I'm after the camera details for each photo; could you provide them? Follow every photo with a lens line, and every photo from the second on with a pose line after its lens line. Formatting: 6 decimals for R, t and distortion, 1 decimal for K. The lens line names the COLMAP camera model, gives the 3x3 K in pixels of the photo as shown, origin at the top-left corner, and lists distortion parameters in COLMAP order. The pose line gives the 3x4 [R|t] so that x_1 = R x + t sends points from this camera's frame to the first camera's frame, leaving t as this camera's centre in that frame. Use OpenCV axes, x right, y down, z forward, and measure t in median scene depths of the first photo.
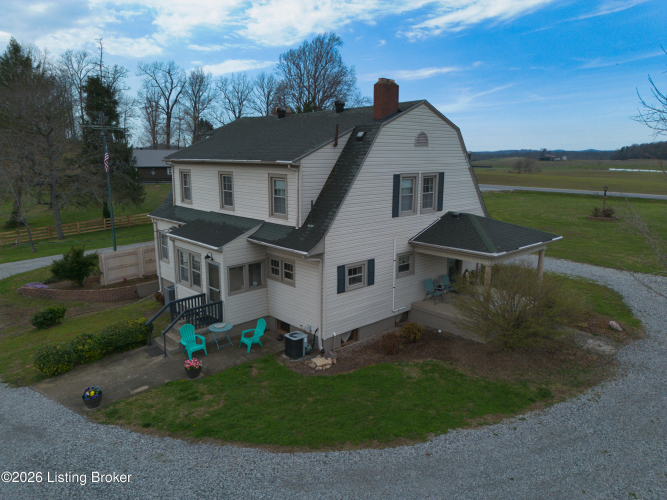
lens RADIAL K [[469.7, 0, 333.5], [0, 469.7, 250.0], [0, 0, 1]] dist [0.057885, -0.052977]
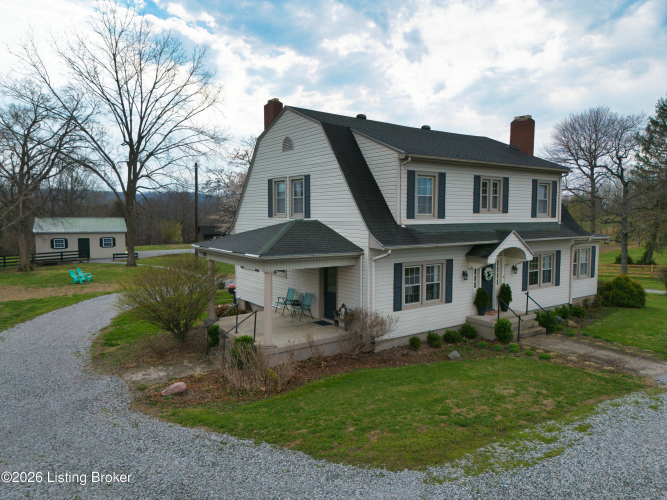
lens RADIAL K [[469.7, 0, 333.5], [0, 469.7, 250.0], [0, 0, 1]] dist [0.057885, -0.052977]
pose [[-0.119849, 0.071485, -0.990215, 1.258267], [-0.202694, 0.974633, 0.094893, -0.134527], [0.971880, 0.212084, -0.102319, 1.311098]]
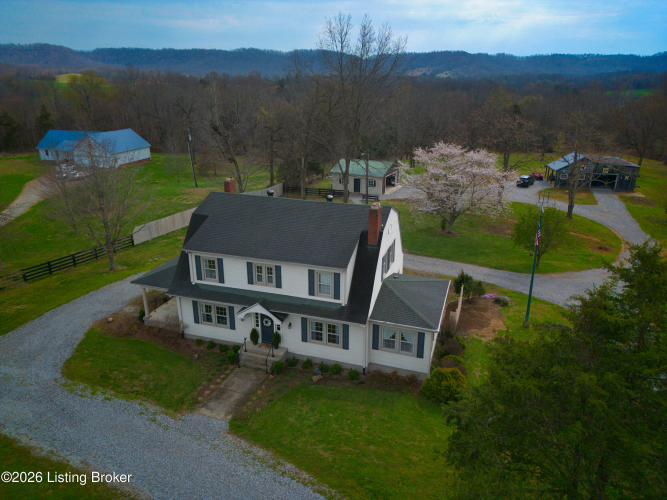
lens RADIAL K [[469.7, 0, 333.5], [0, 469.7, 250.0], [0, 0, 1]] dist [0.057885, -0.052977]
pose [[-0.877412, 0.160655, -0.452037, 0.656821], [-0.098423, 0.861934, 0.497376, -1.101908], [0.469532, 0.480895, -0.740459, 2.751805]]
